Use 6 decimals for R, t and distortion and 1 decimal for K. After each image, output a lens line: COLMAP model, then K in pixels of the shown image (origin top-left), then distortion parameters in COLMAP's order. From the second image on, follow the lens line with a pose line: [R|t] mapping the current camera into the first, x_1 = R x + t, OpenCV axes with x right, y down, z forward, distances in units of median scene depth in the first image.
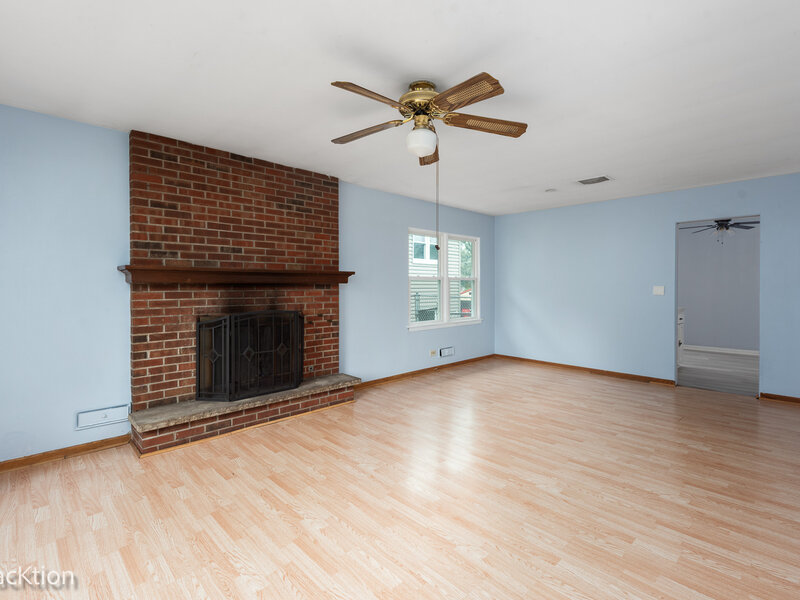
lens RADIAL K [[396.9, 0, 407.3], [0, 396.9, 287.2], [0, 0, 1]] dist [0.010990, -0.001943]
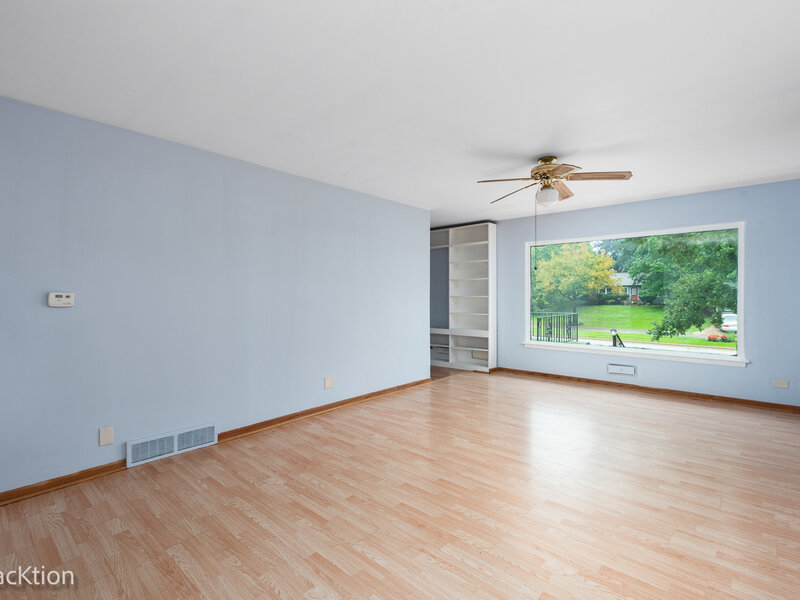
lens RADIAL K [[396.9, 0, 400.1], [0, 396.9, 297.9], [0, 0, 1]] dist [0.010990, -0.001943]
pose [[-0.998568, 0.001996, -0.053453, 0.466146], [0.001077, 0.999851, 0.017221, -0.011087], [0.053479, 0.017139, -0.998422, 1.724788]]
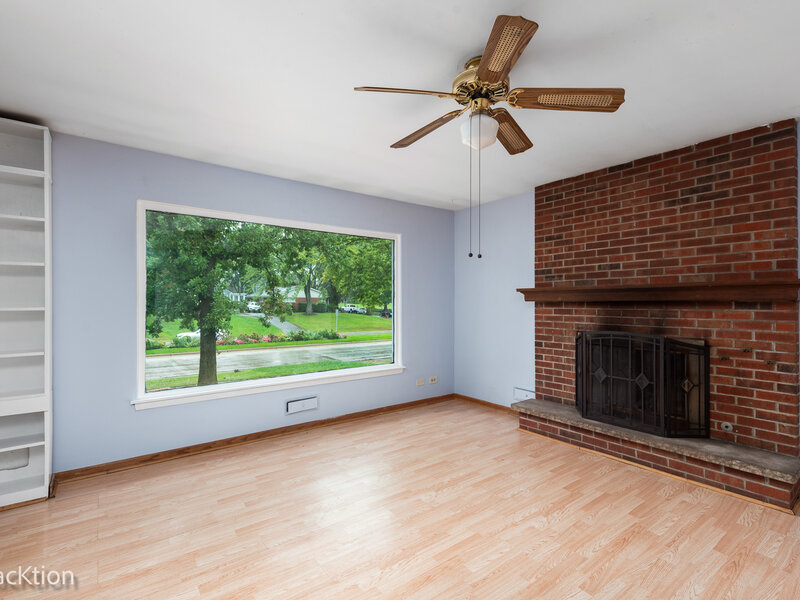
lens RADIAL K [[396.9, 0, 404.3], [0, 396.9, 299.6], [0, 0, 1]] dist [0.010990, -0.001943]
pose [[-0.133292, -0.008631, -0.991039, 0.620951], [-0.006927, 0.999946, -0.007777, -0.002839], [0.991053, 0.005828, -0.133344, 0.673692]]
